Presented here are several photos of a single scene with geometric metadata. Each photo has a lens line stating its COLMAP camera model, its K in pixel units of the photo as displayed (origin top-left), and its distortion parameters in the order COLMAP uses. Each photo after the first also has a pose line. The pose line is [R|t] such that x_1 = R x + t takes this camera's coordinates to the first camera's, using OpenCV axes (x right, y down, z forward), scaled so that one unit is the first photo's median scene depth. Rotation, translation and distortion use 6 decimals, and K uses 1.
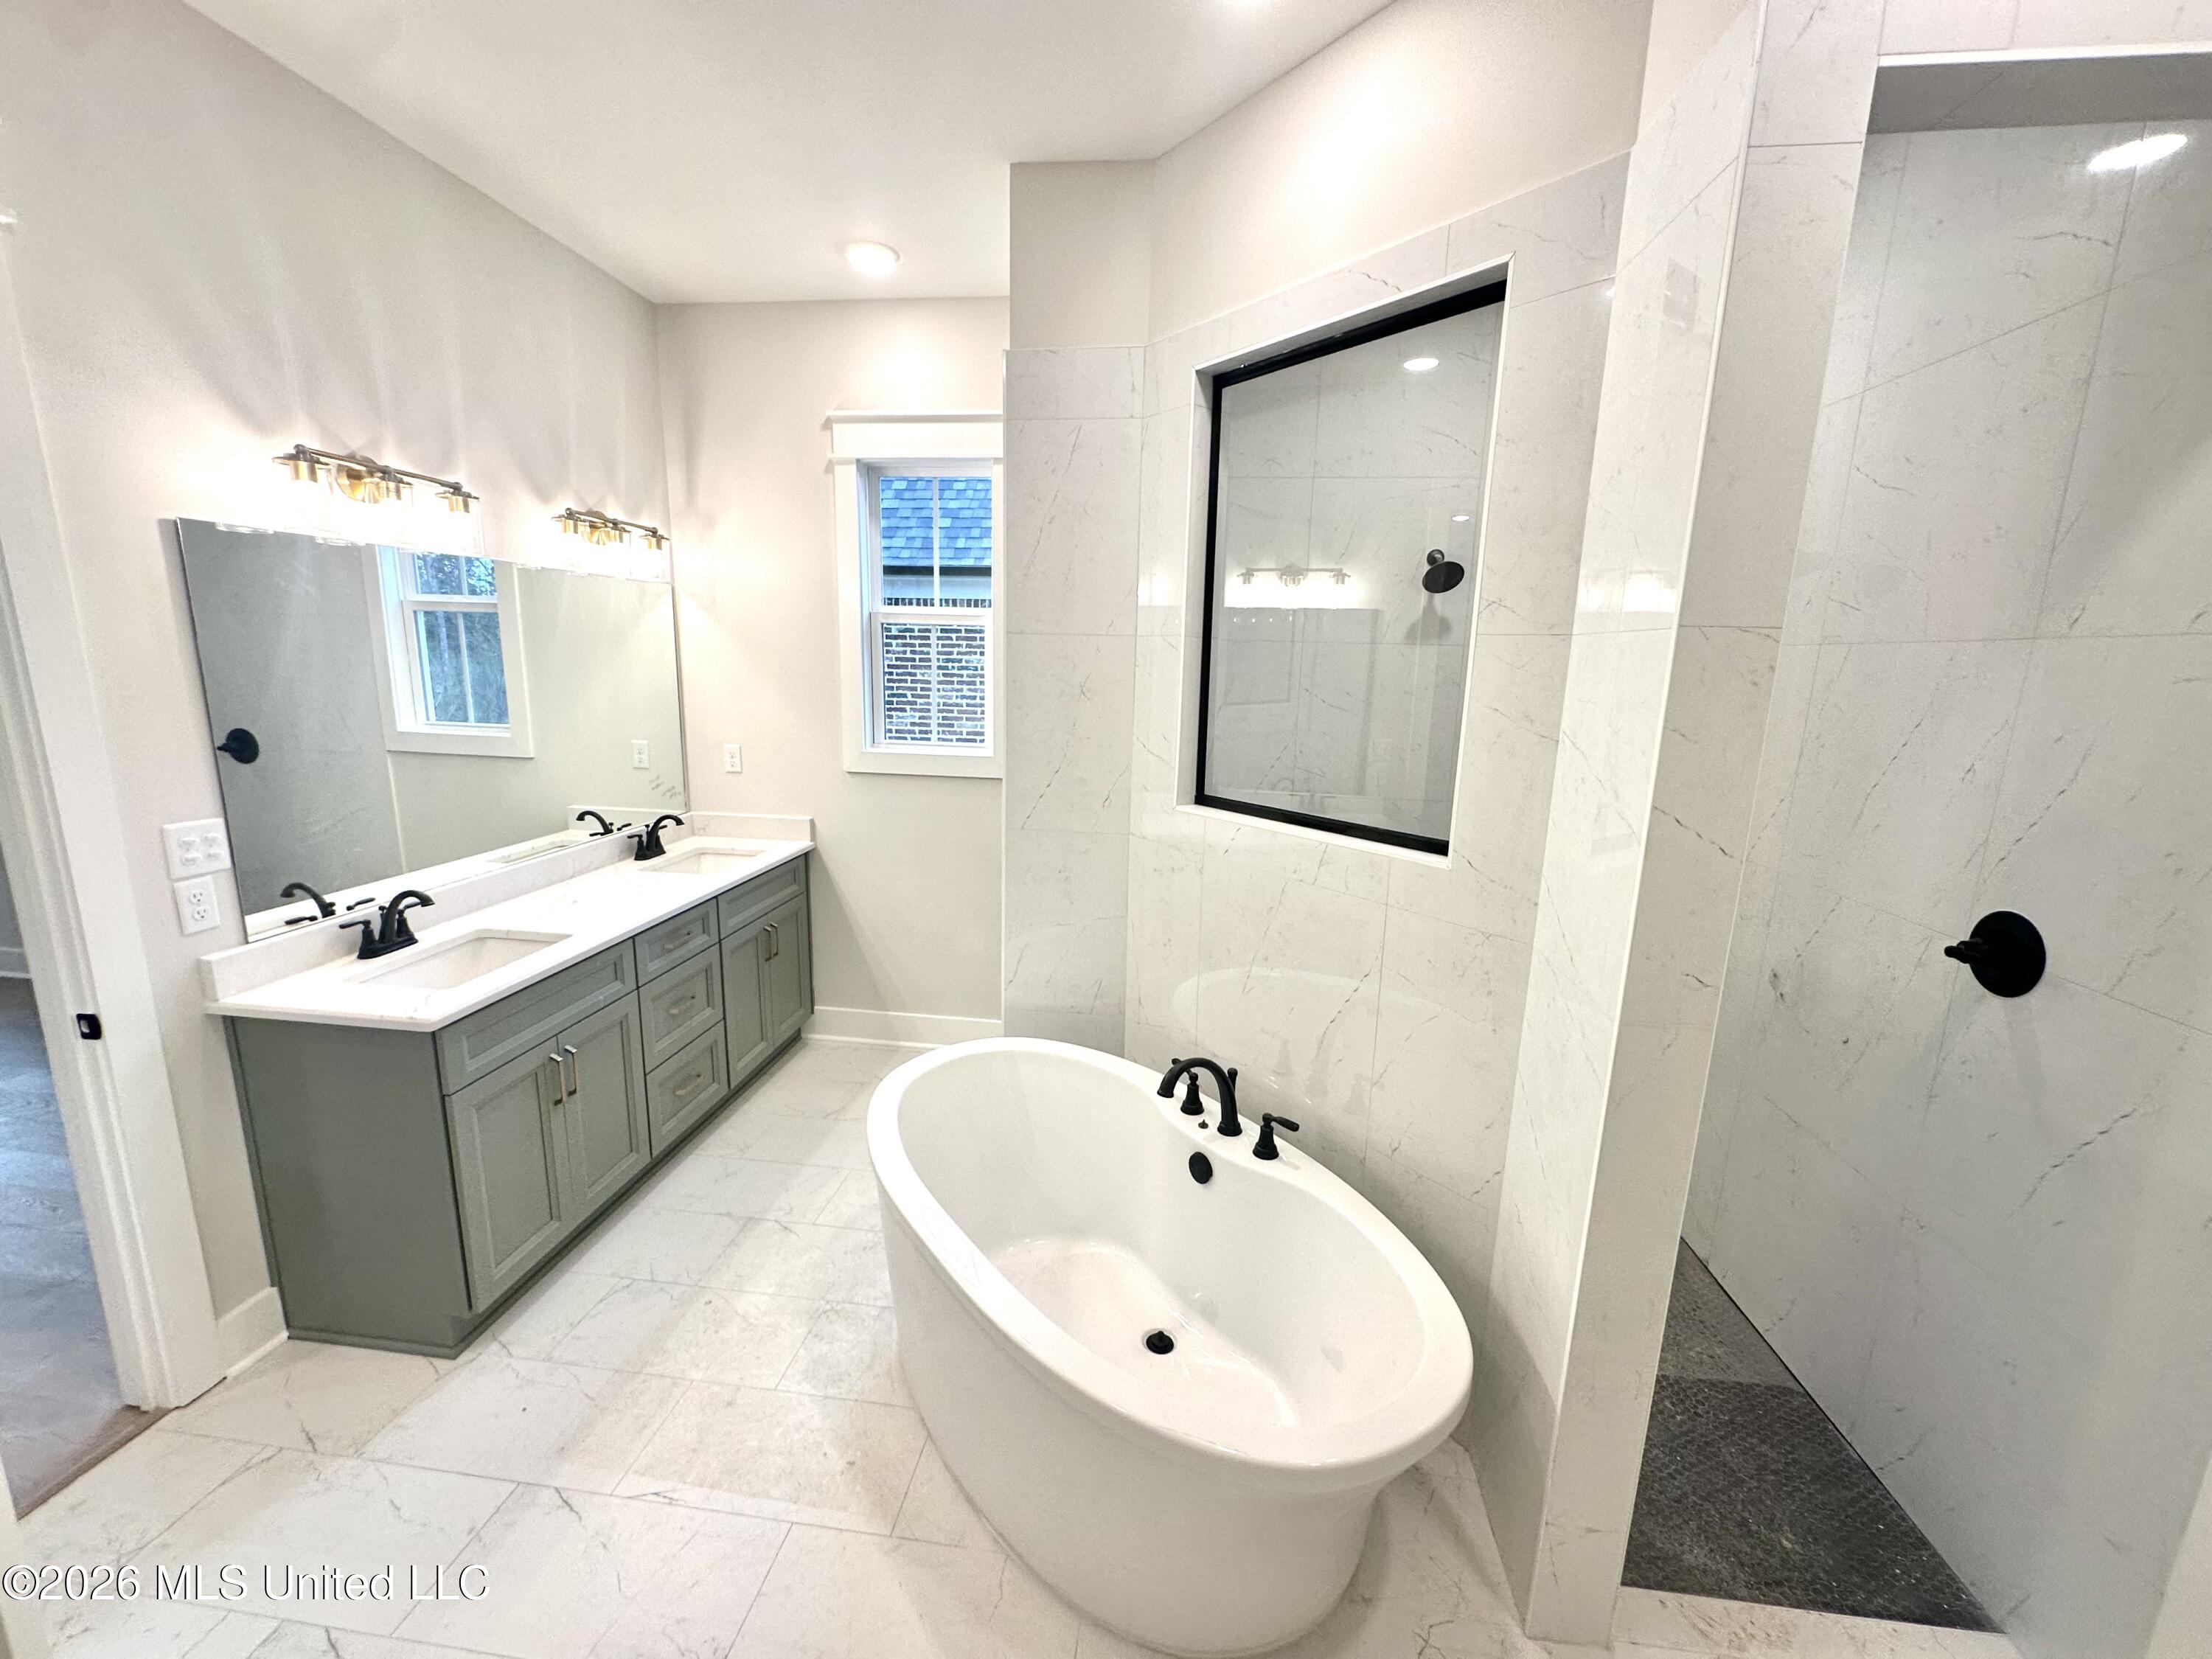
lens RADIAL K [[880.2, 0, 1115.3], [0, 880.2, 831.2], [0, 0, 1]] dist [-0.003921, 0.000818]
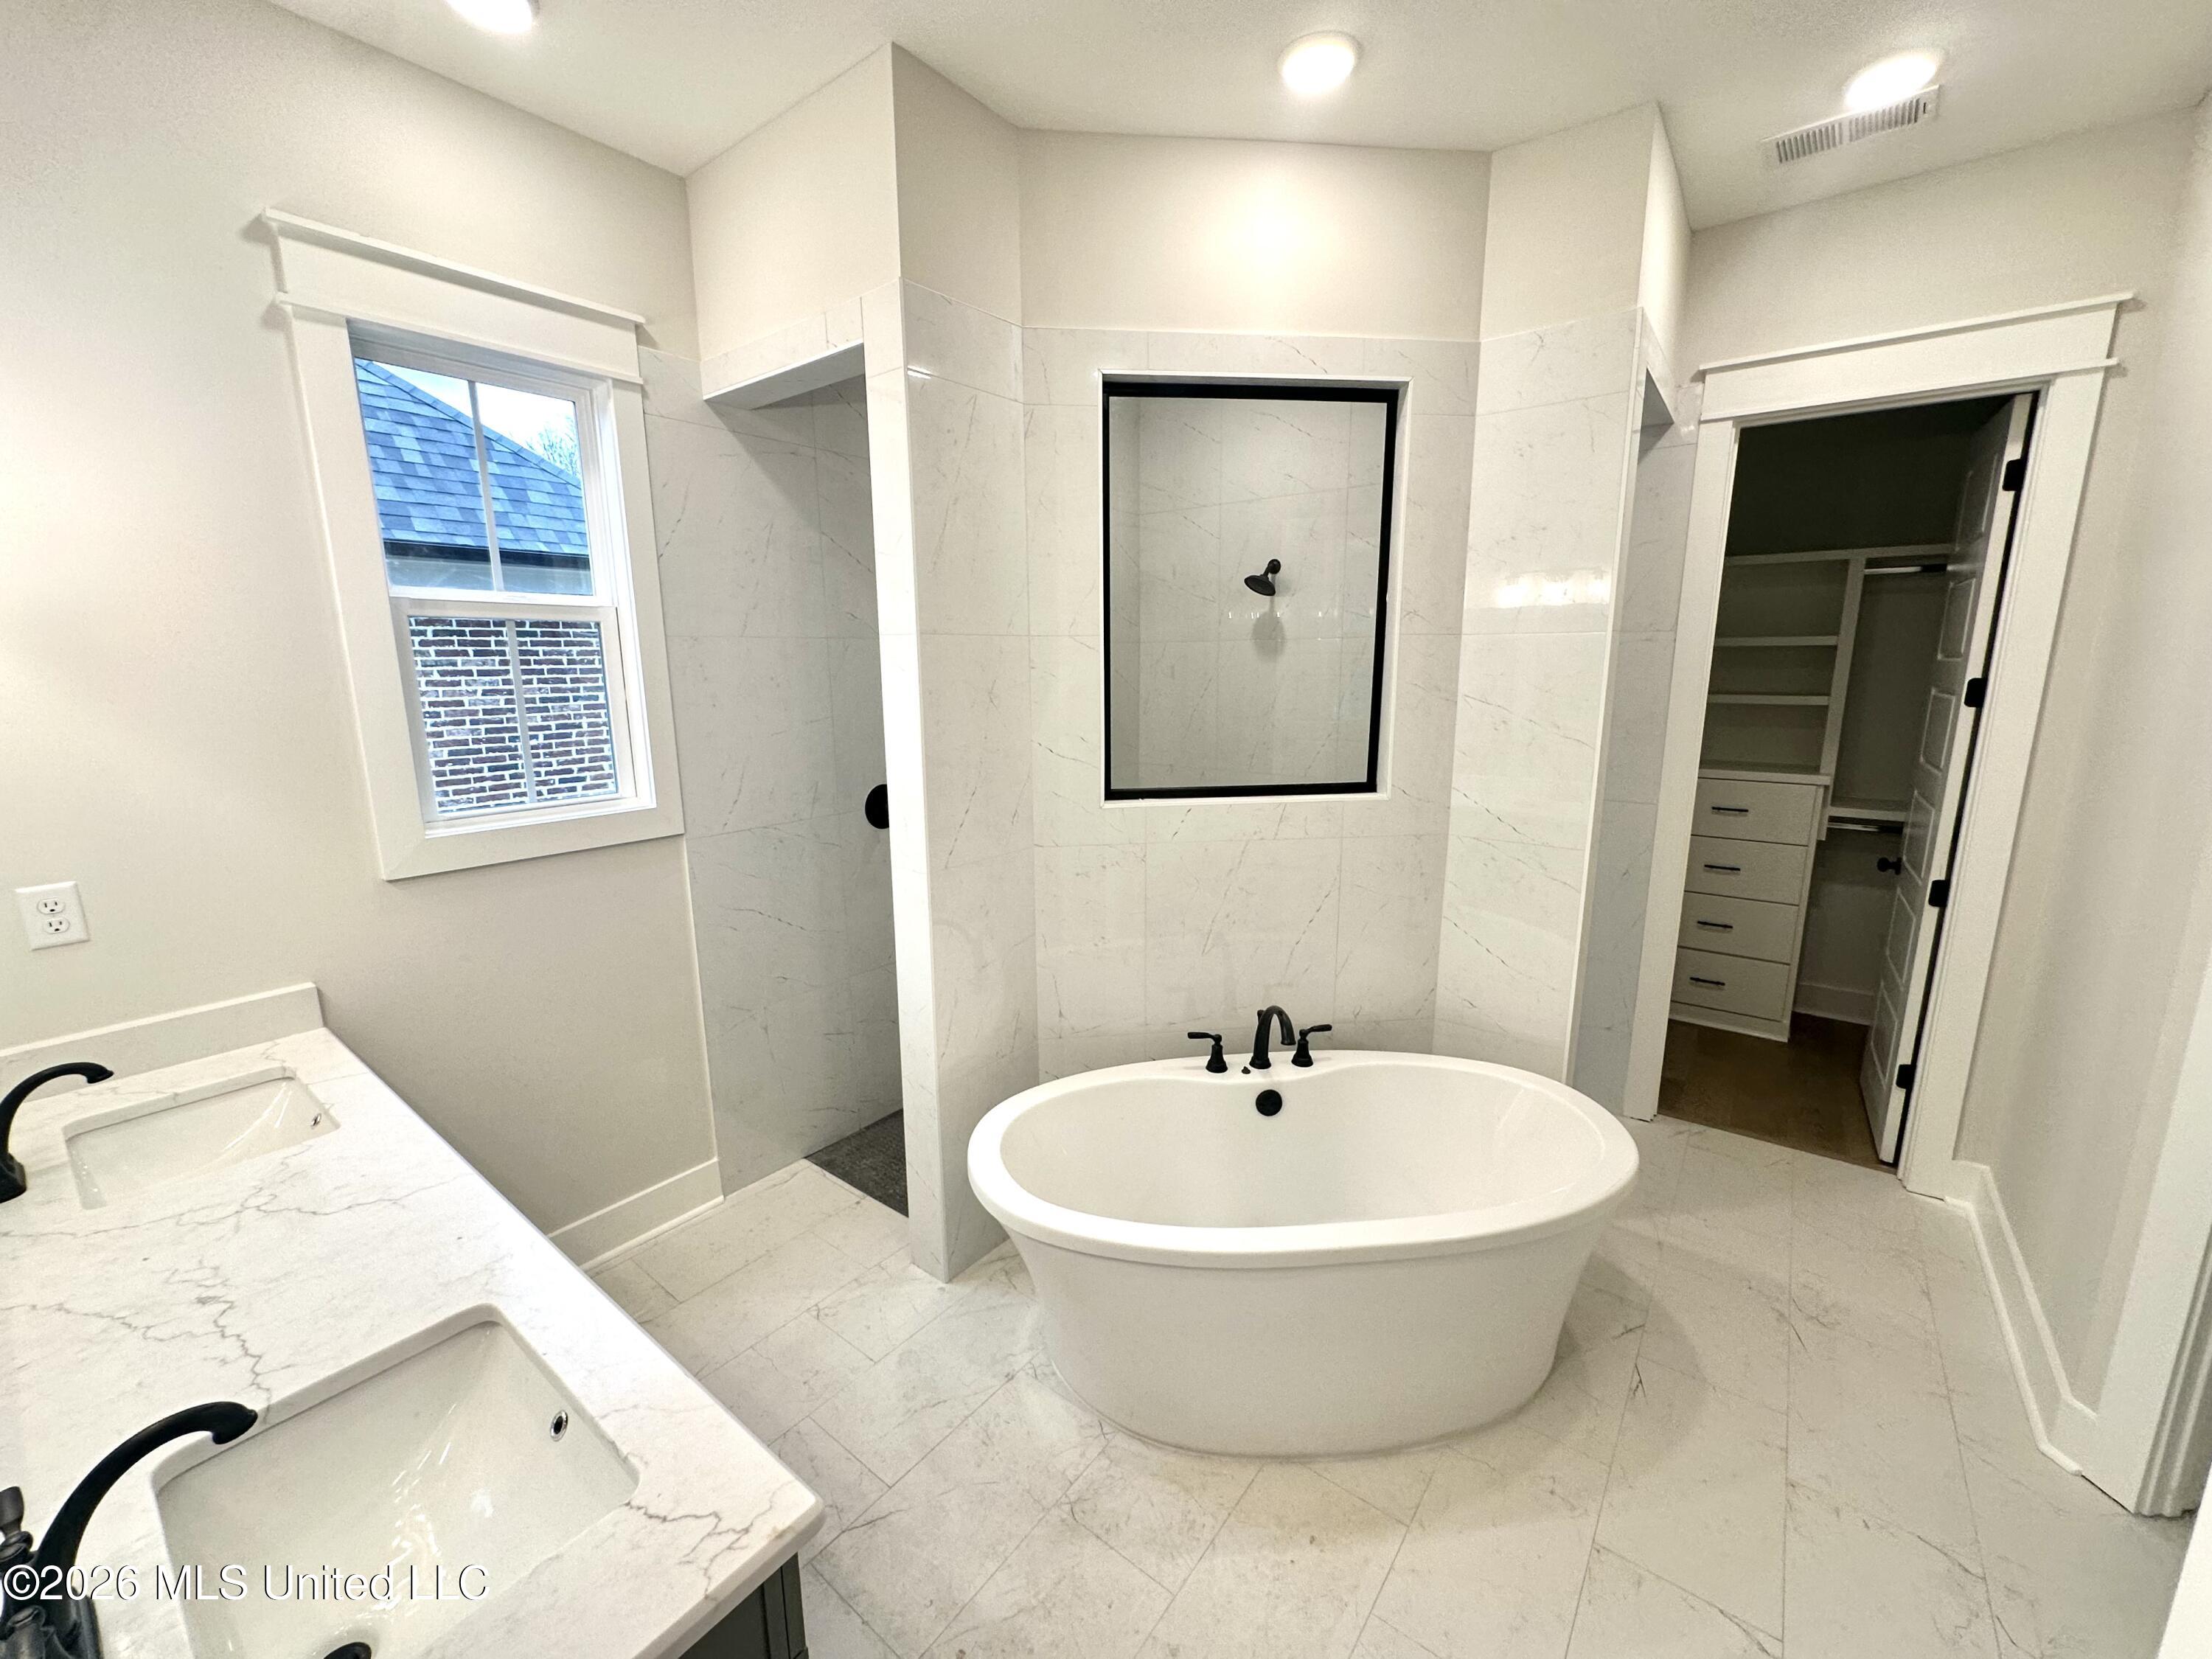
lens RADIAL K [[880.2, 0, 1105.5], [0, 880.2, 823.4], [0, 0, 1]] dist [-0.003921, 0.000818]
pose [[0.517848, -0.191246, 0.833822, -0.677543], [0.184038, 0.976774, 0.109736, -0.102605], [-0.835442, 0.096628, 0.541017, 0.398052]]
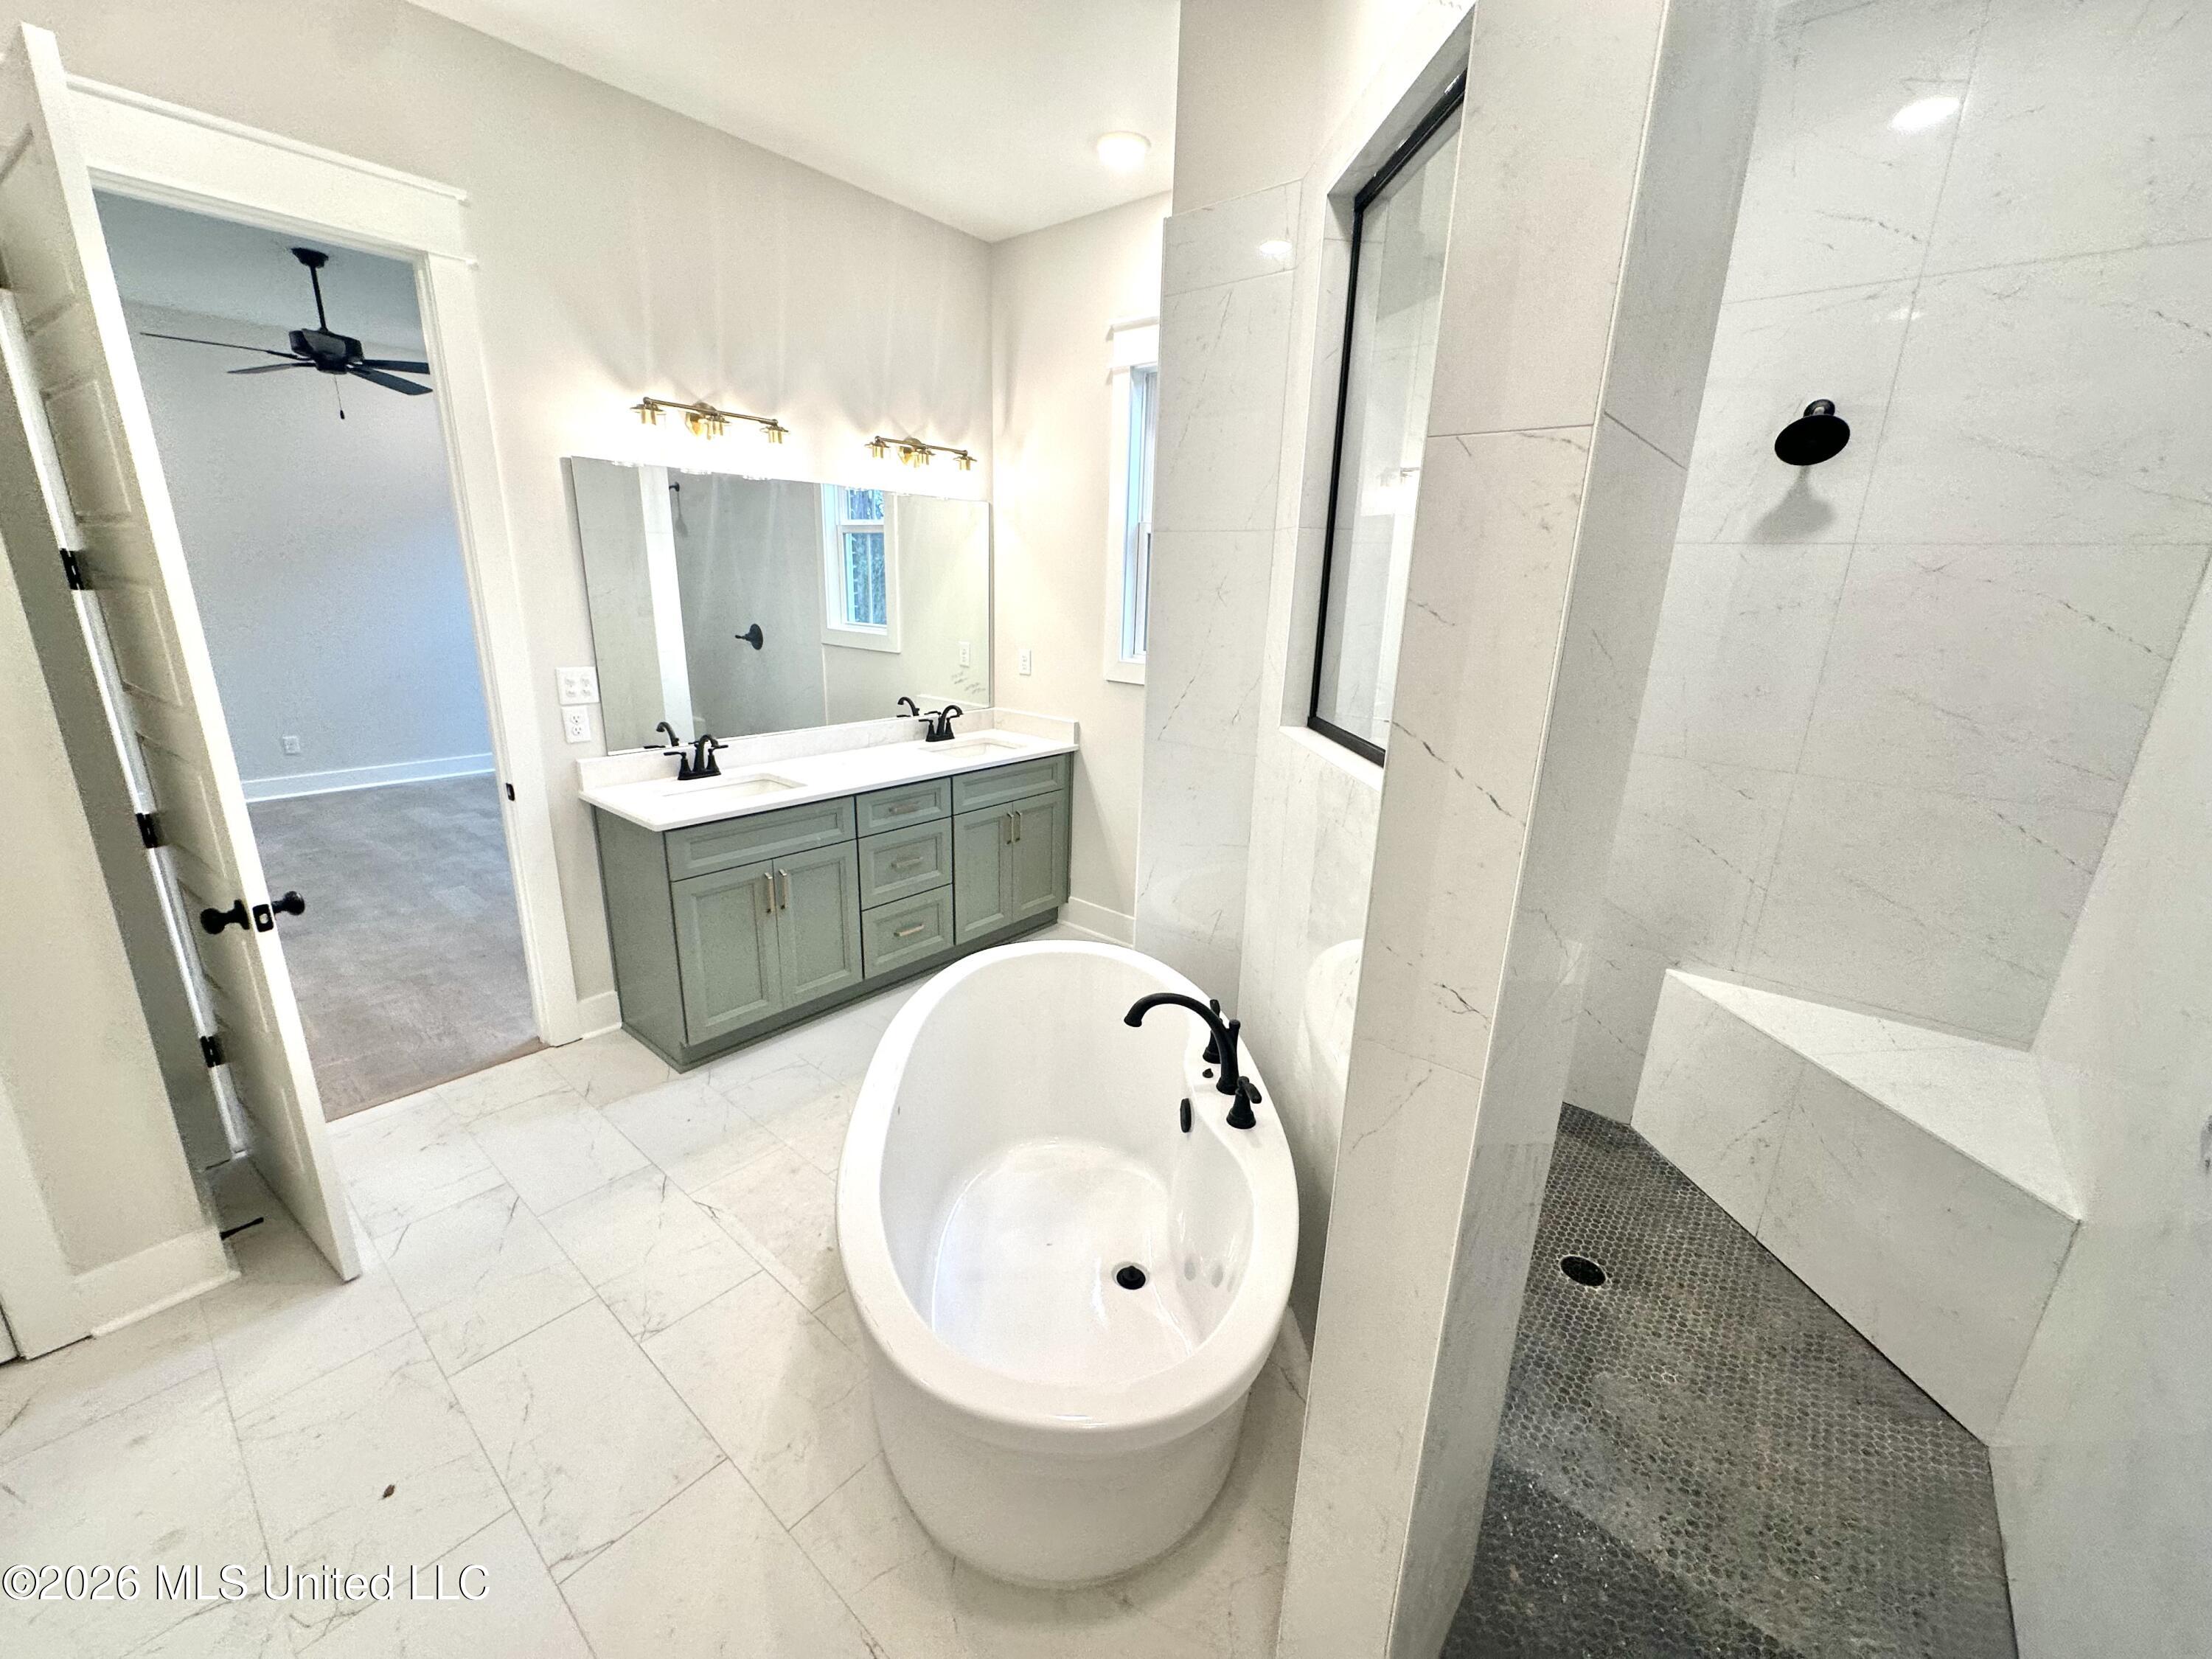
lens RADIAL K [[880.2, 0, 1114.1], [0, 880.2, 832.8], [0, 0, 1]] dist [-0.003921, 0.000818]
pose [[0.840882, 0.152576, -0.519267, 0.351943], [-0.115821, 0.987943, 0.102731, 0.004659], [0.528681, -0.026243, 0.848415, 0.143553]]
